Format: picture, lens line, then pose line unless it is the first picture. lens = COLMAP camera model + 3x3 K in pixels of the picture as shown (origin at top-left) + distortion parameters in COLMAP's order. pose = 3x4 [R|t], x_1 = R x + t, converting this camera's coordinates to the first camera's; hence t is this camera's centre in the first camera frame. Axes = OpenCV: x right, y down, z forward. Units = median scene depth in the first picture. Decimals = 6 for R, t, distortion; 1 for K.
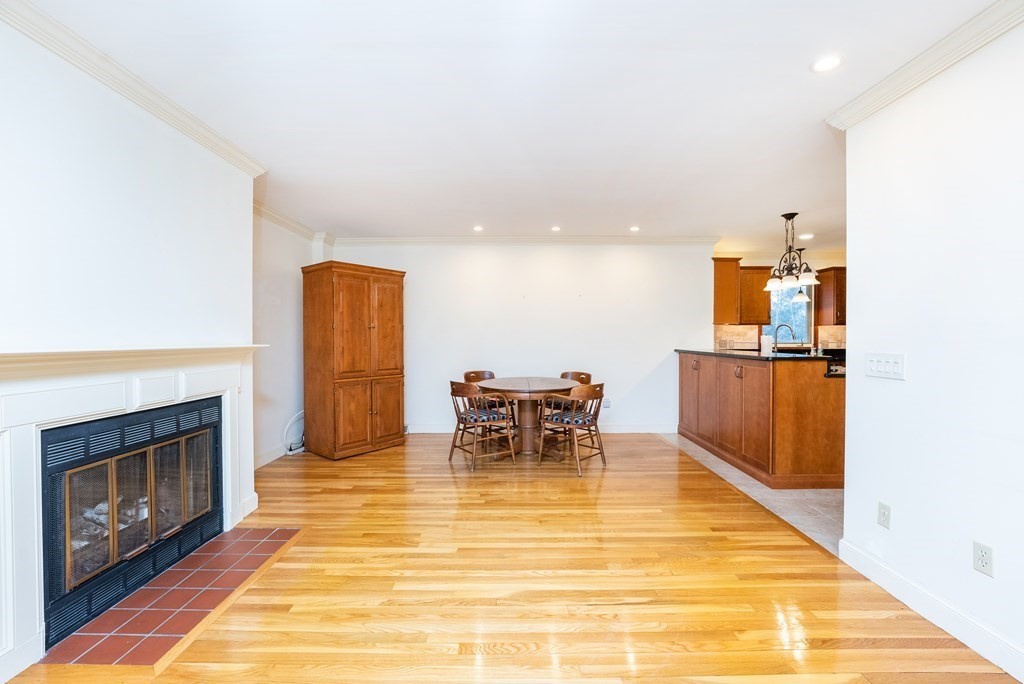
lens RADIAL K [[409.2, 0, 516.6], [0, 409.2, 340.8], [0, 0, 1]] dist [-0.026083, 0.003046]
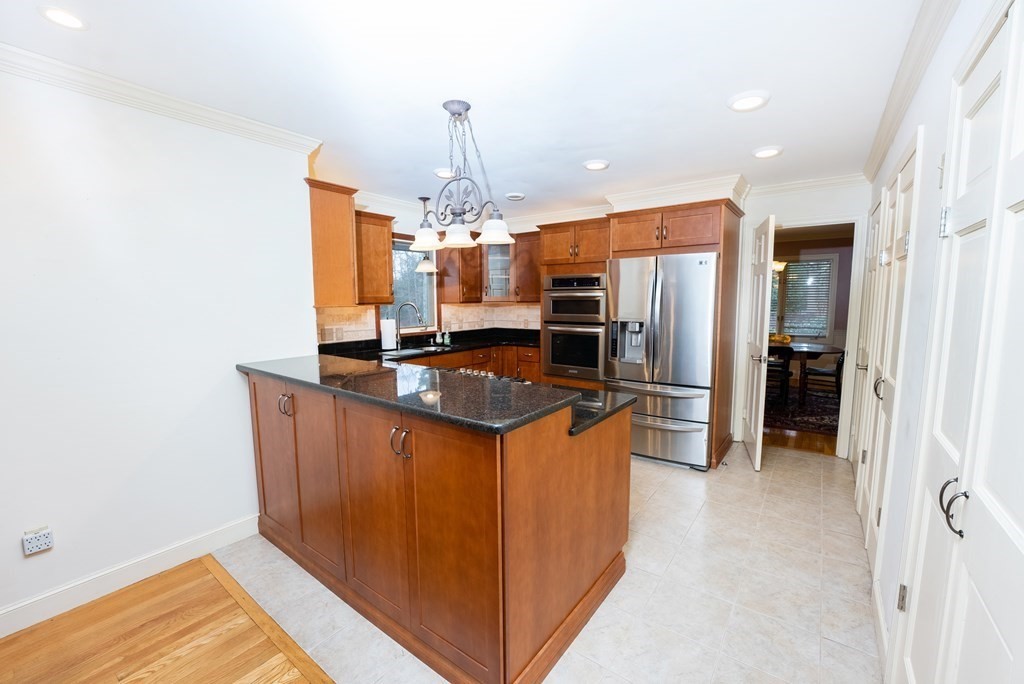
lens RADIAL K [[413.7, 0, 507.5], [0, 413.7, 342.0], [0, 0, 1]] dist [-0.041684, -0.000094]
pose [[0.601295, -0.085865, 0.794400, 0.271045], [0.014273, 0.995205, 0.096766, -0.058706], [-0.798900, -0.046847, 0.599637, 0.623971]]
